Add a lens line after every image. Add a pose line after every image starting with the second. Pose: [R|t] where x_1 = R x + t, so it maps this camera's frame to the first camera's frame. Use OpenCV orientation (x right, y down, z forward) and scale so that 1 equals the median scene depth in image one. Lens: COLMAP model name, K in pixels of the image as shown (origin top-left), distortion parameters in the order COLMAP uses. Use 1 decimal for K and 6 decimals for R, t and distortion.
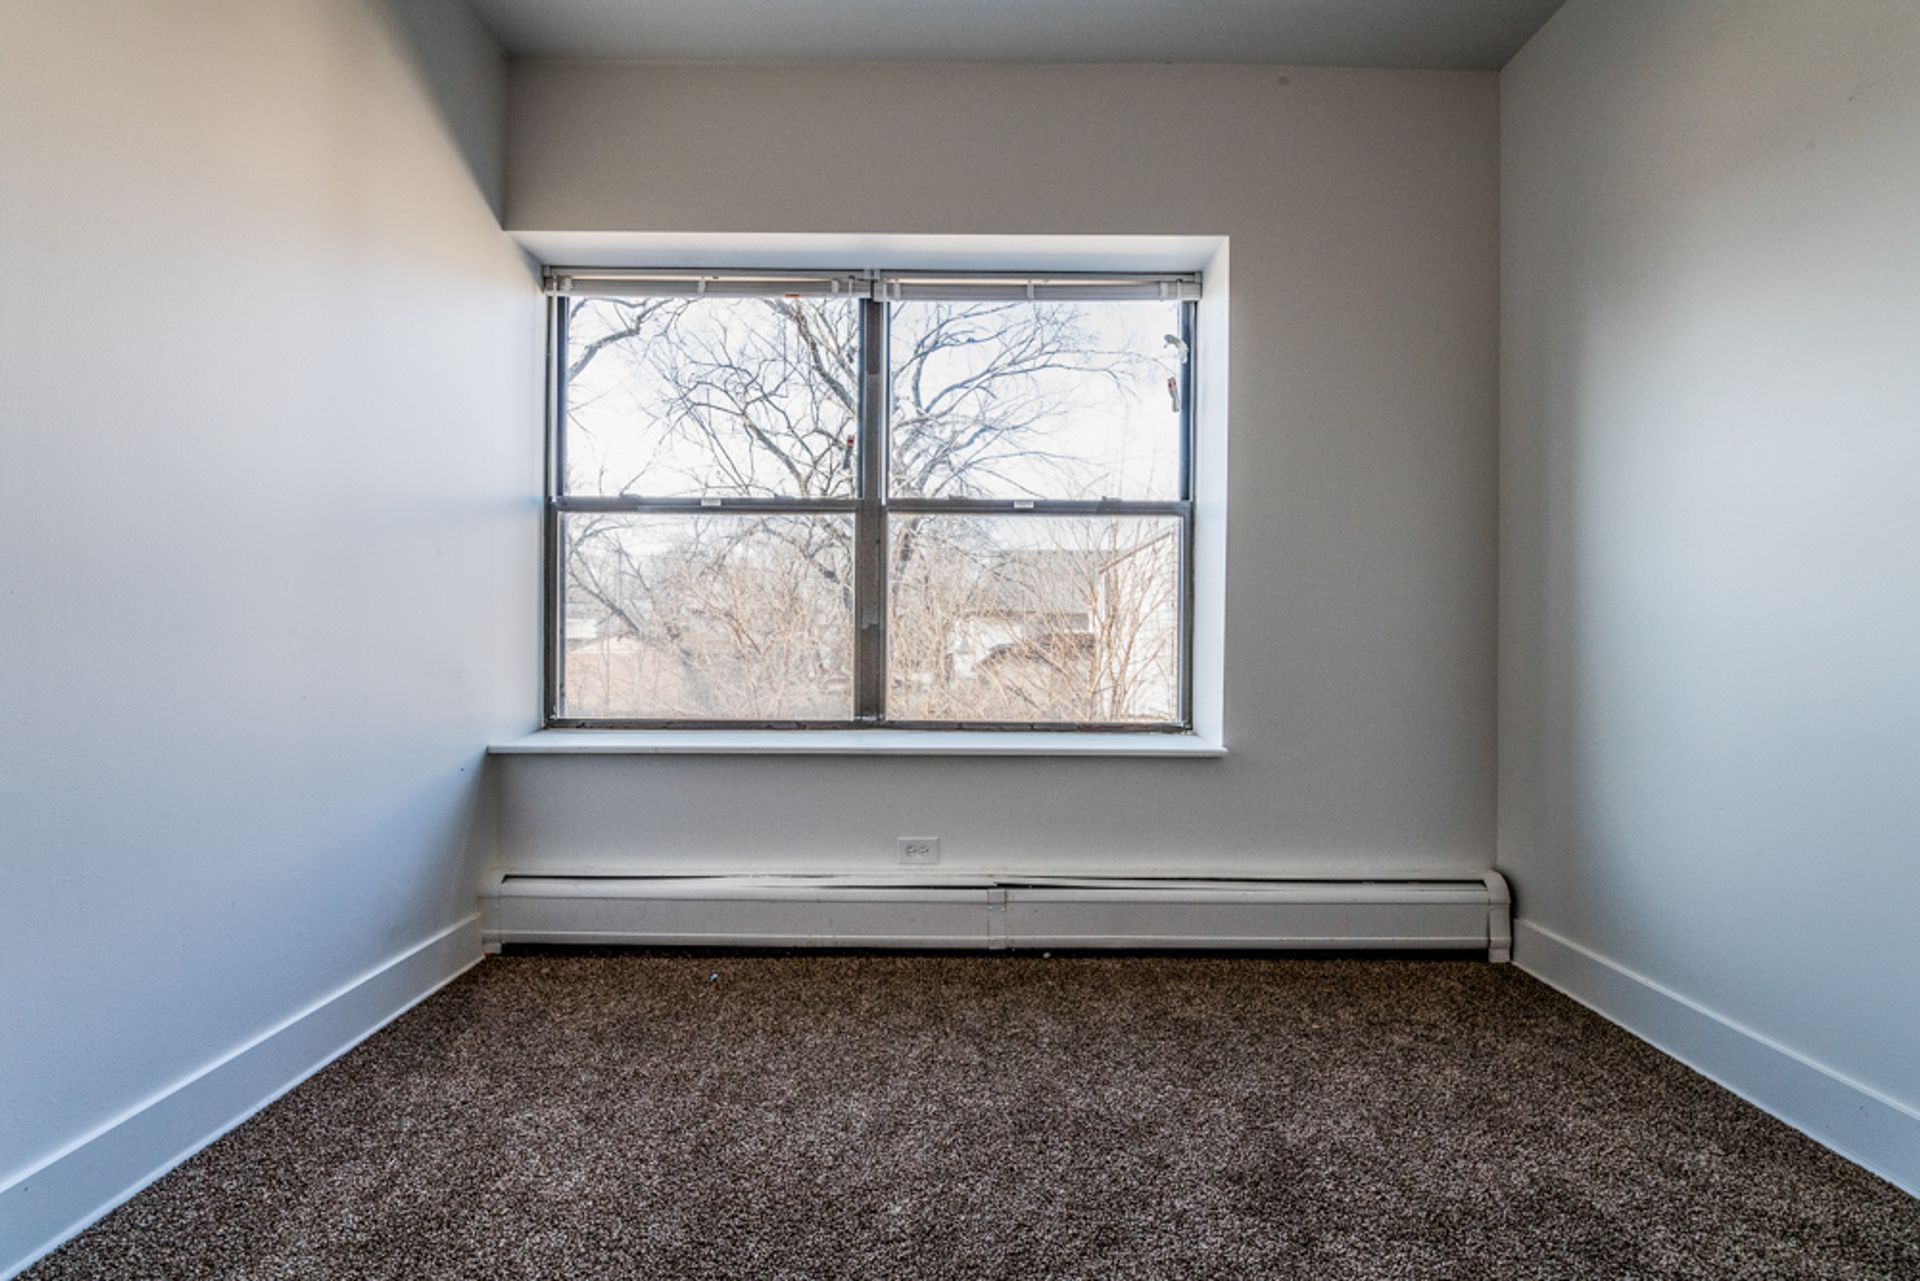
lens RADIAL K [[755.2, 0, 952.2], [0, 755.2, 644.0], [0, 0, 1]] dist [0.005902, -0.006400]
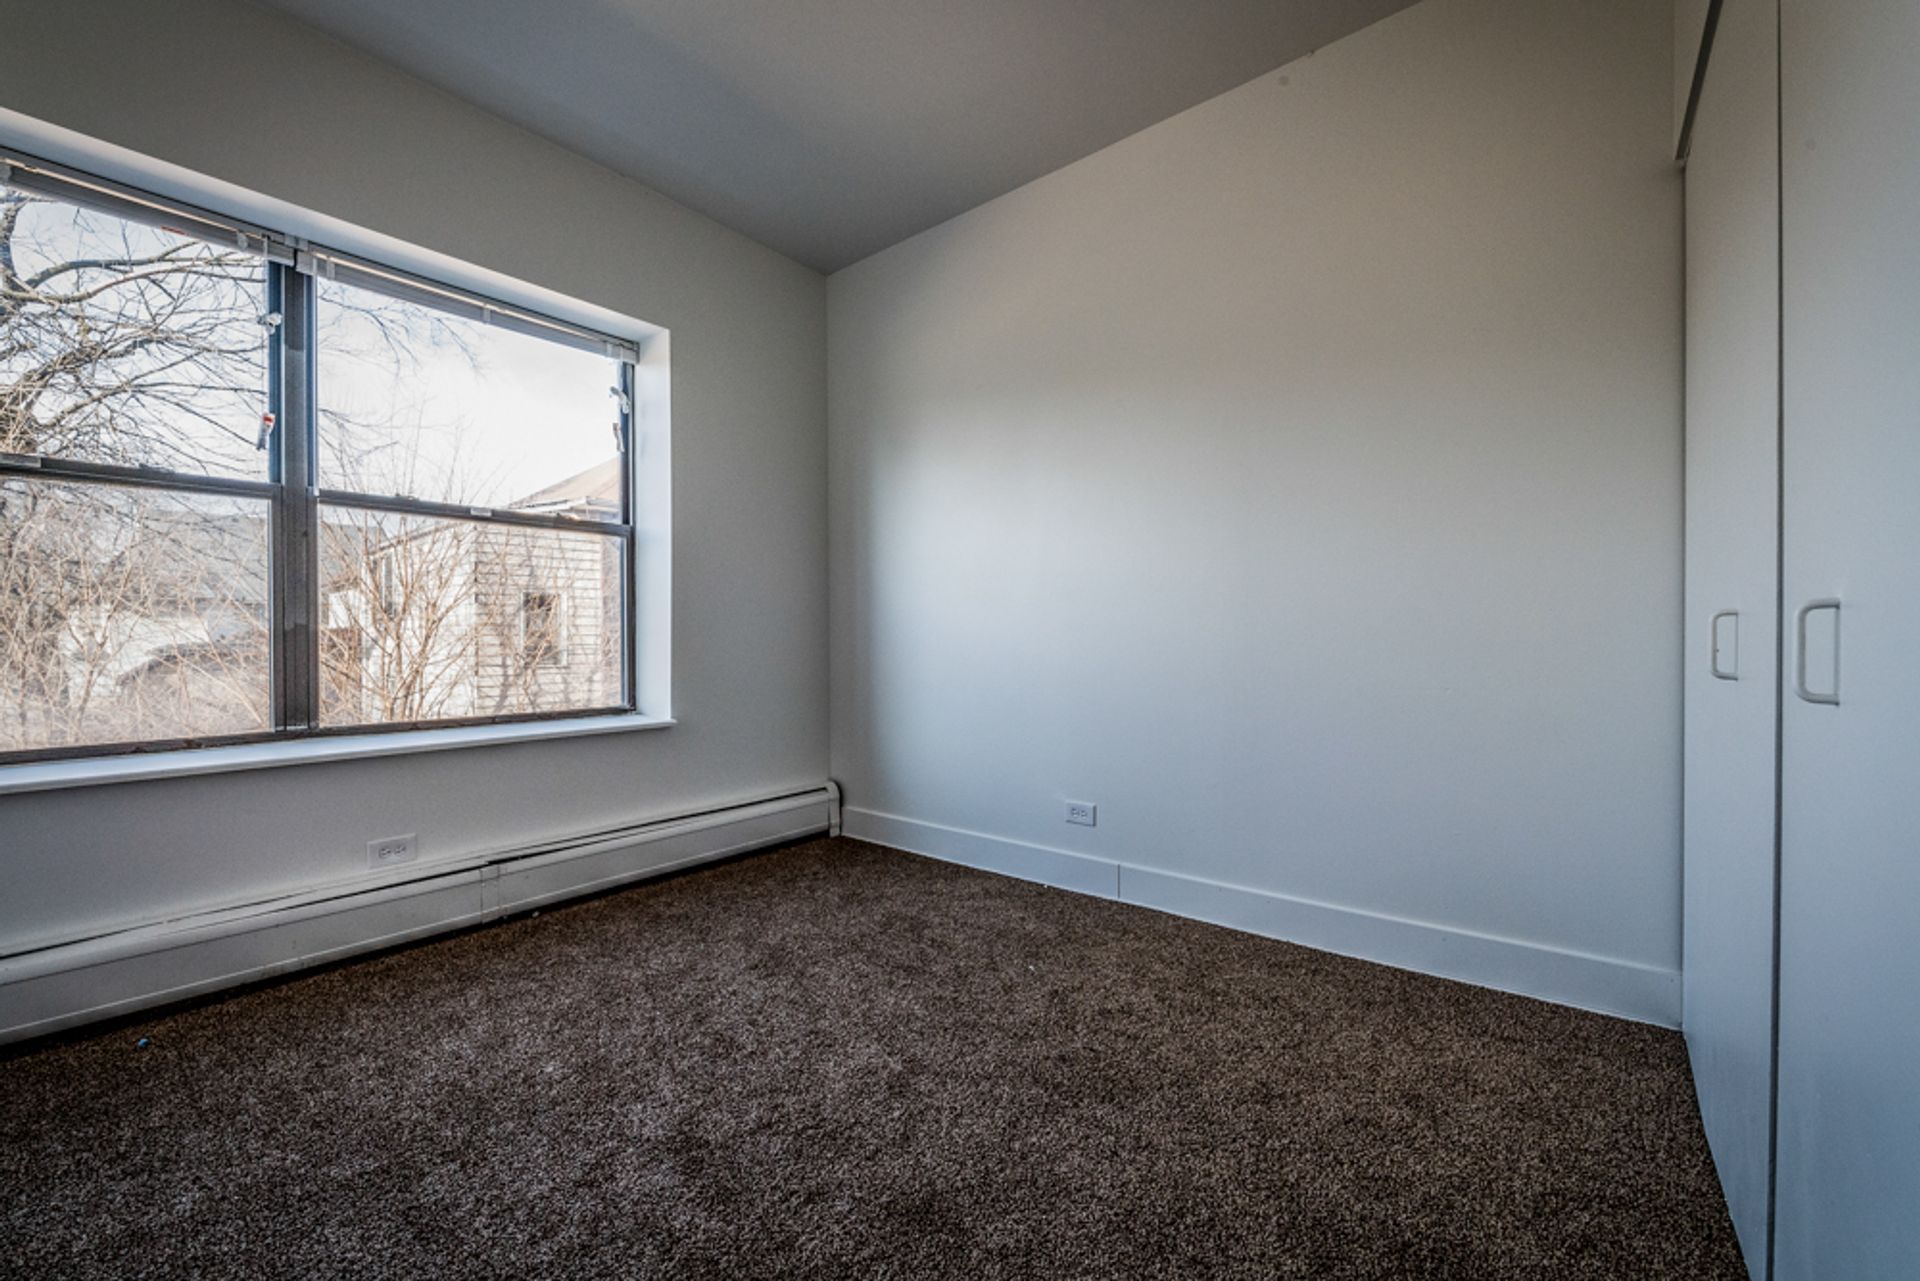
lens RADIAL K [[755.2, 0, 952.2], [0, 755.2, 644.0], [0, 0, 1]] dist [0.005902, -0.006400]
pose [[0.635246, -0.015703, 0.772150, -0.344337], [0.010731, 0.999876, 0.011506, -0.004667], [-0.772235, 0.000977, 0.635336, -0.212128]]
